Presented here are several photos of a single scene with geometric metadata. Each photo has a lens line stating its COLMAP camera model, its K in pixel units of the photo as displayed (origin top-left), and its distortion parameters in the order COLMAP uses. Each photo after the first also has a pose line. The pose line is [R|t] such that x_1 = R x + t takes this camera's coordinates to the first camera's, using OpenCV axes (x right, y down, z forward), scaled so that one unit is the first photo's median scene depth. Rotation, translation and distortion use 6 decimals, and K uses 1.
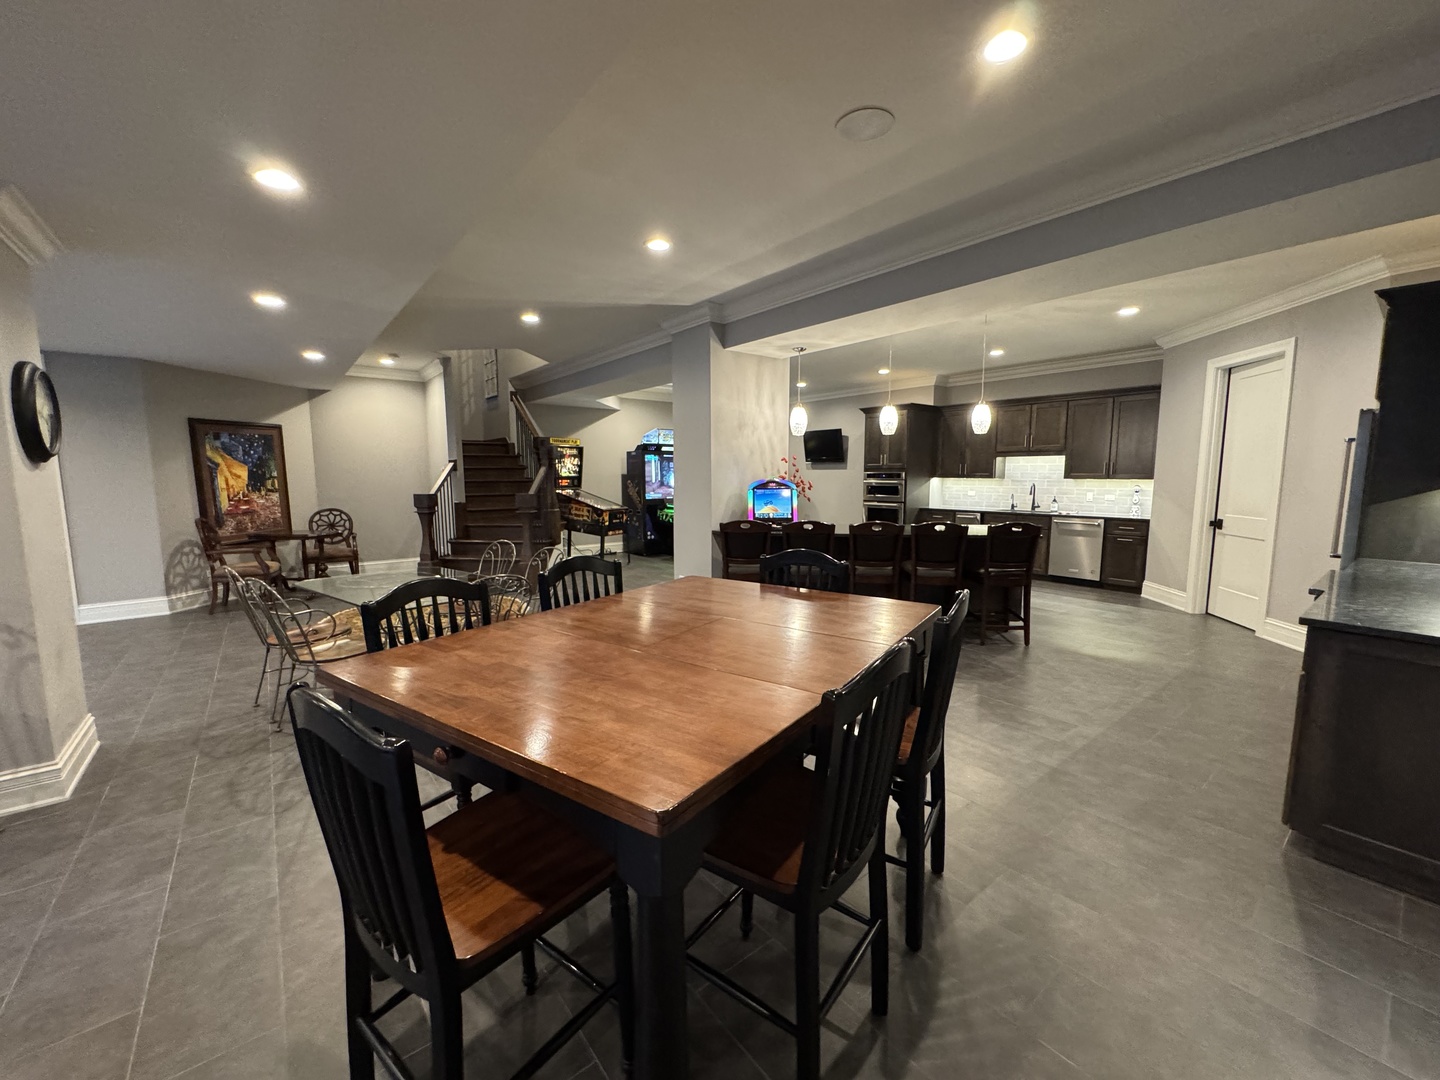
lens RADIAL K [[574.4, 0, 720.0], [0, 574.4, 540.0], [0, 0, 1]] dist [-0.000821, -0.000119]
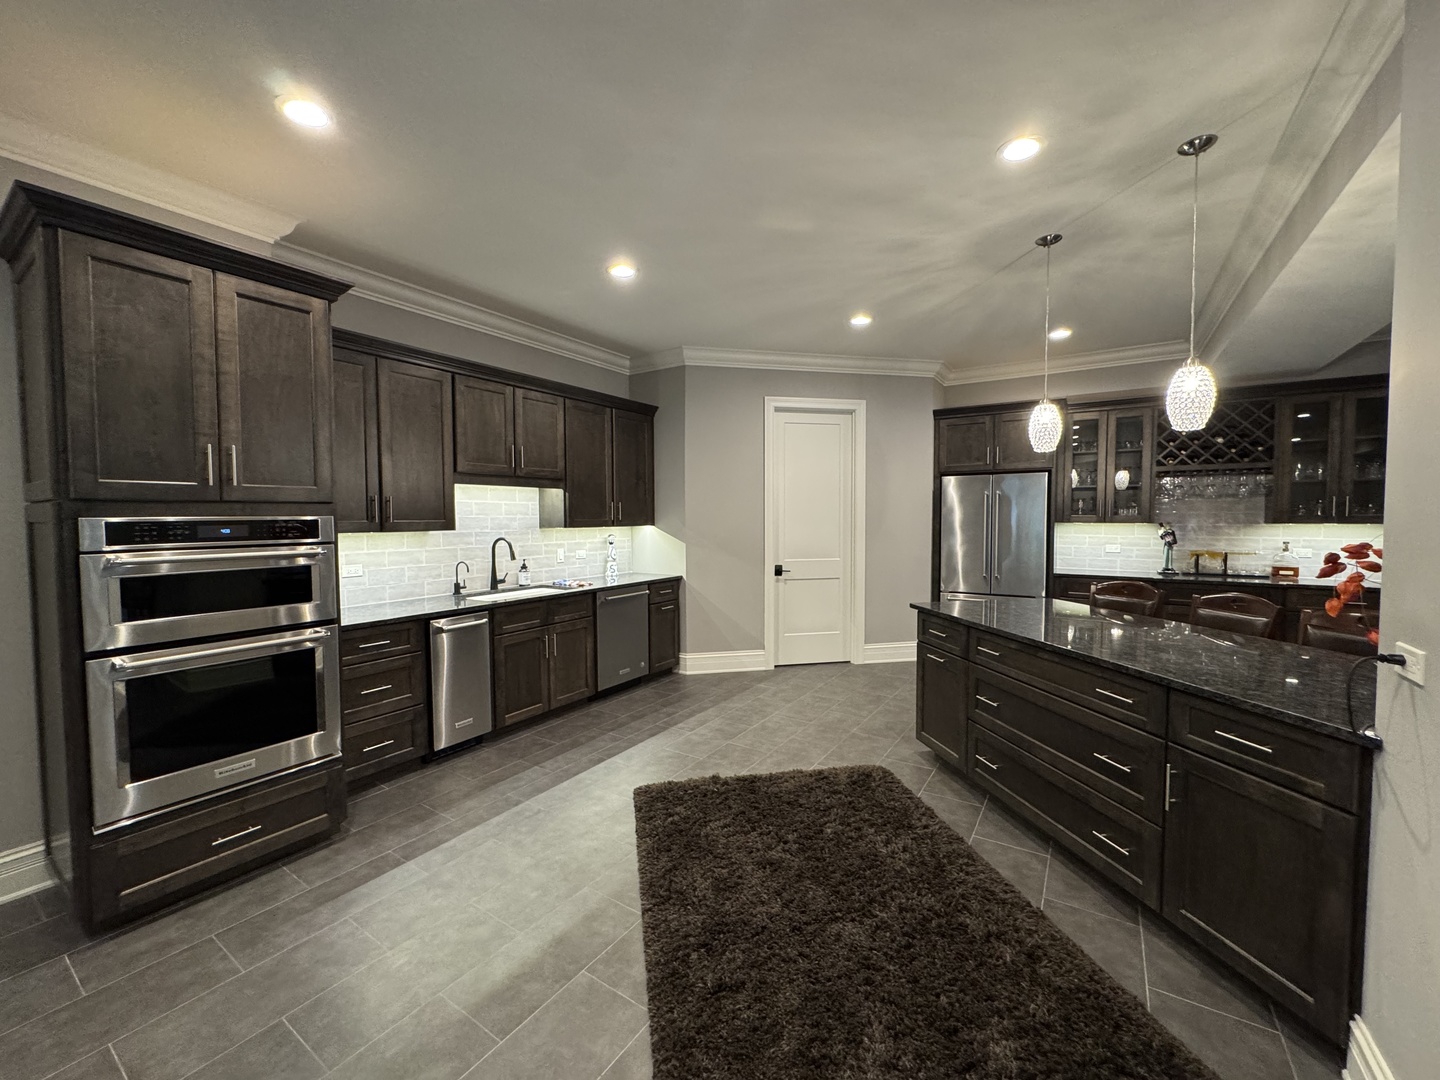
lens RADIAL K [[574.4, 0, 720.0], [0, 574.4, 540.0], [0, 0, 1]] dist [-0.000821, -0.000119]
pose [[-0.308821, -0.037339, 0.950387, -0.012061], [0.113482, 0.990645, 0.075796, -0.134400], [-0.944326, 0.131259, -0.301694, 1.145275]]
